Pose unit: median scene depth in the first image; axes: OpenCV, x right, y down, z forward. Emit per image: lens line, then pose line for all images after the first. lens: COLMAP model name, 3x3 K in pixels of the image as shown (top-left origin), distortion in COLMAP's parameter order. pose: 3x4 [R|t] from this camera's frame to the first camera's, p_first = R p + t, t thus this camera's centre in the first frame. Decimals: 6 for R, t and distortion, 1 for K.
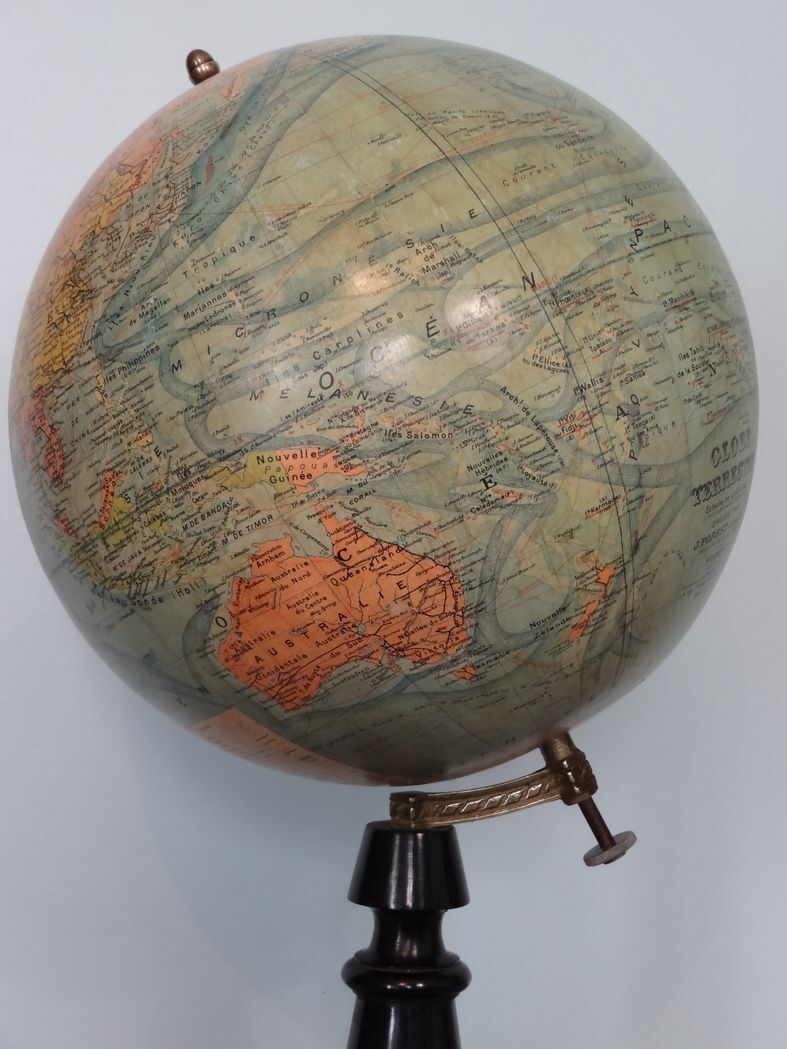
lens RADIAL K [[1677.3, 0, 397.0], [0, 1677.3, 519.1], [0, 0, 1]] dist [-0.005482, 0.011549]
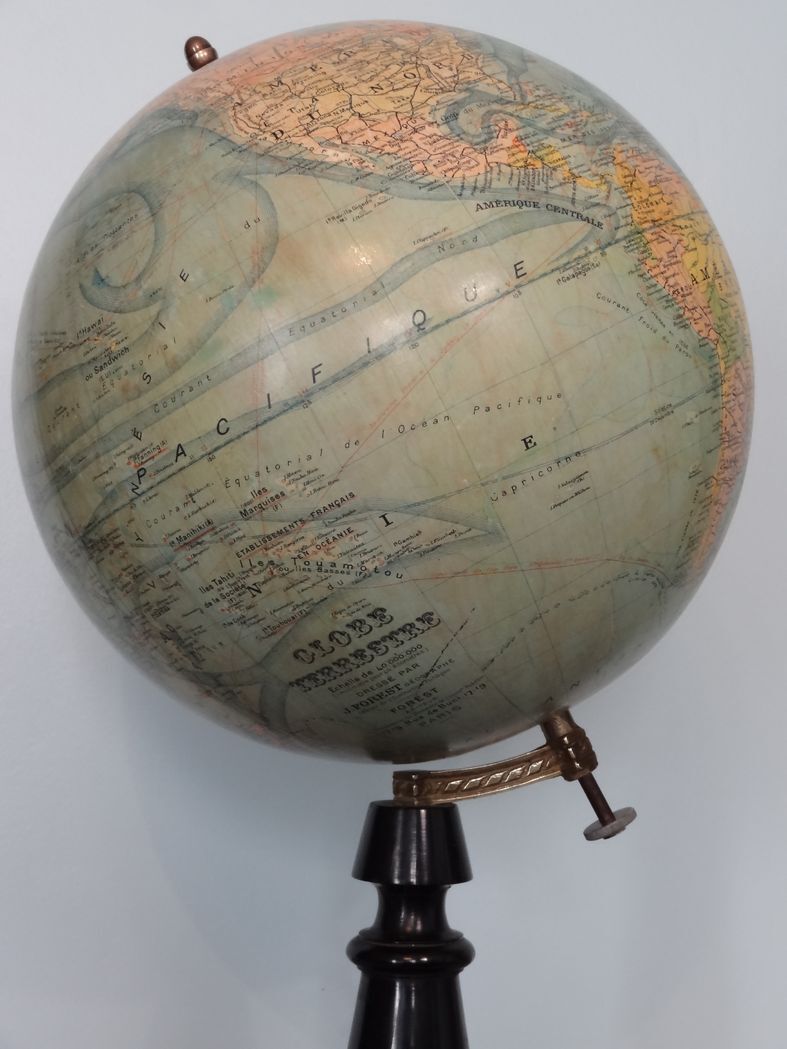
lens RADIAL K [[1677.3, 0, 397.0], [0, 1677.3, 519.1], [0, 0, 1]] dist [-0.005482, 0.011549]
pose [[0.350482, 0.322875, -0.879156, 1.111179], [0.373901, 0.812412, 0.447421, -0.552995], [0.858697, -0.485530, 0.164012, 0.988297]]
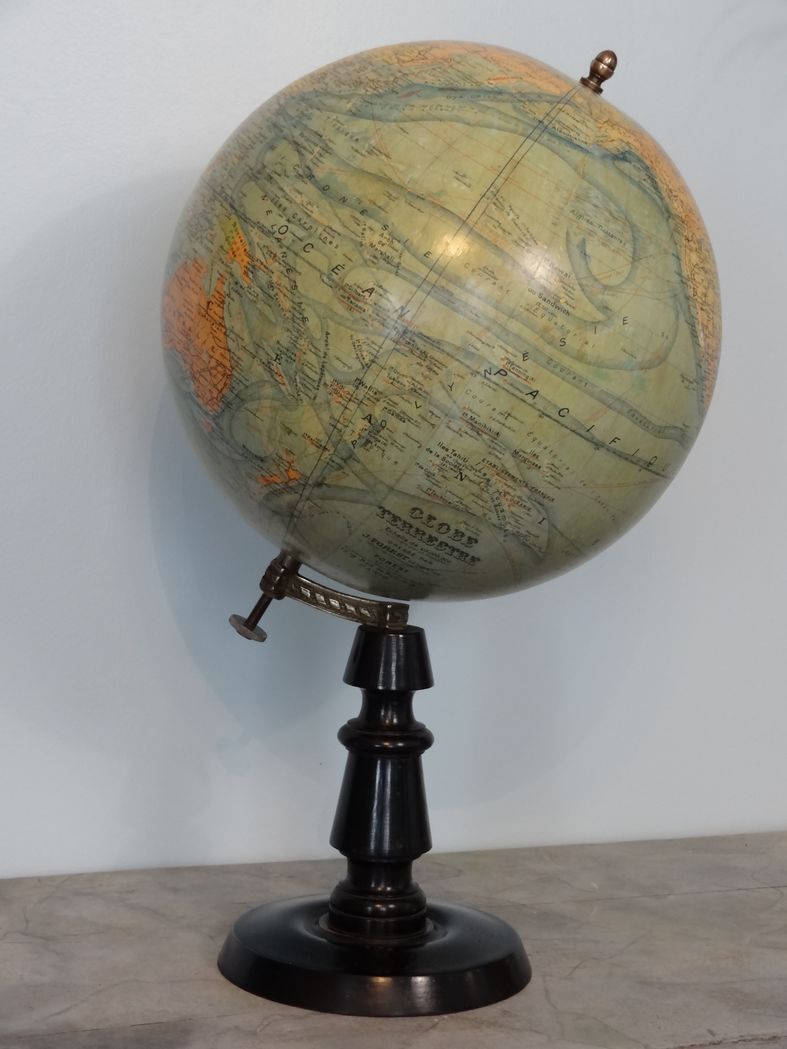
lens RADIAL K [[2058.9, 0, 393.5], [0, 2058.9, 524.5], [0, 0, 1]] dist [-0.031622, -0.126035]
pose [[0.379448, 0.863988, -0.330975, 0.795250], [-0.784935, 0.489990, 0.379193, -0.696694], [0.489792, 0.115910, 0.864100, -0.484250]]
